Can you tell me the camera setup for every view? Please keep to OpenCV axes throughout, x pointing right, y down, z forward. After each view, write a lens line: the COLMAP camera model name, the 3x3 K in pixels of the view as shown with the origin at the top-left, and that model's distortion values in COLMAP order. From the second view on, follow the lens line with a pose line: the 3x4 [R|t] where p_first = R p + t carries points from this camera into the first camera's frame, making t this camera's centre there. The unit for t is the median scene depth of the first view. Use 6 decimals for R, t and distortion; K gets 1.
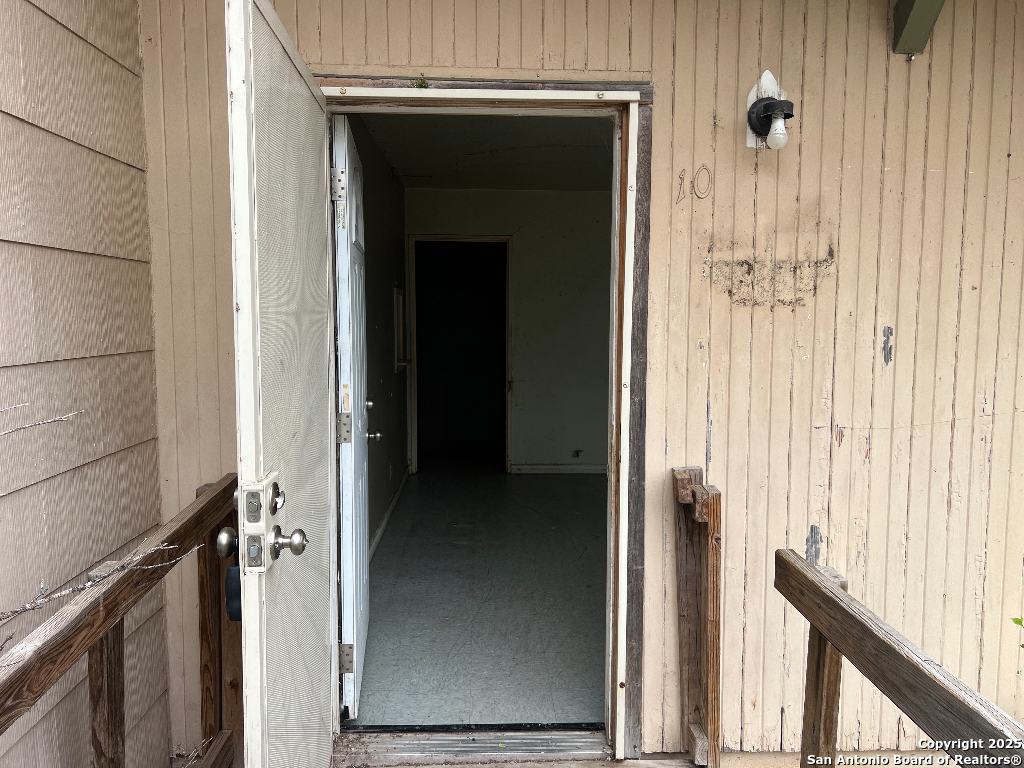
lens RADIAL K [[774.7, 0, 512.0], [0, 774.7, 384.0], [0, 0, 1]] dist [0.097671, -0.165691]
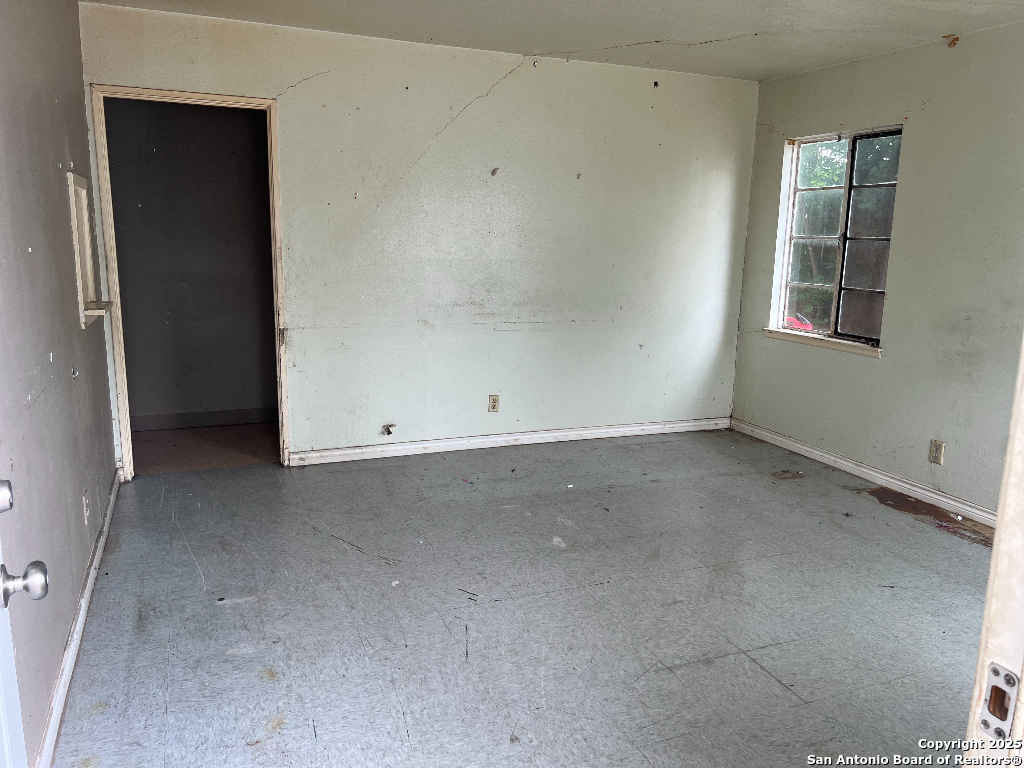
lens RADIAL K [[774.7, 0, 512.0], [0, 774.7, 384.0], [0, 0, 1]] dist [0.097671, -0.165691]
pose [[0.939661, -0.053224, 0.337940, -0.045379], [0.014535, 0.993143, 0.115998, -0.031046], [-0.341797, -0.104087, 0.933992, 0.311950]]
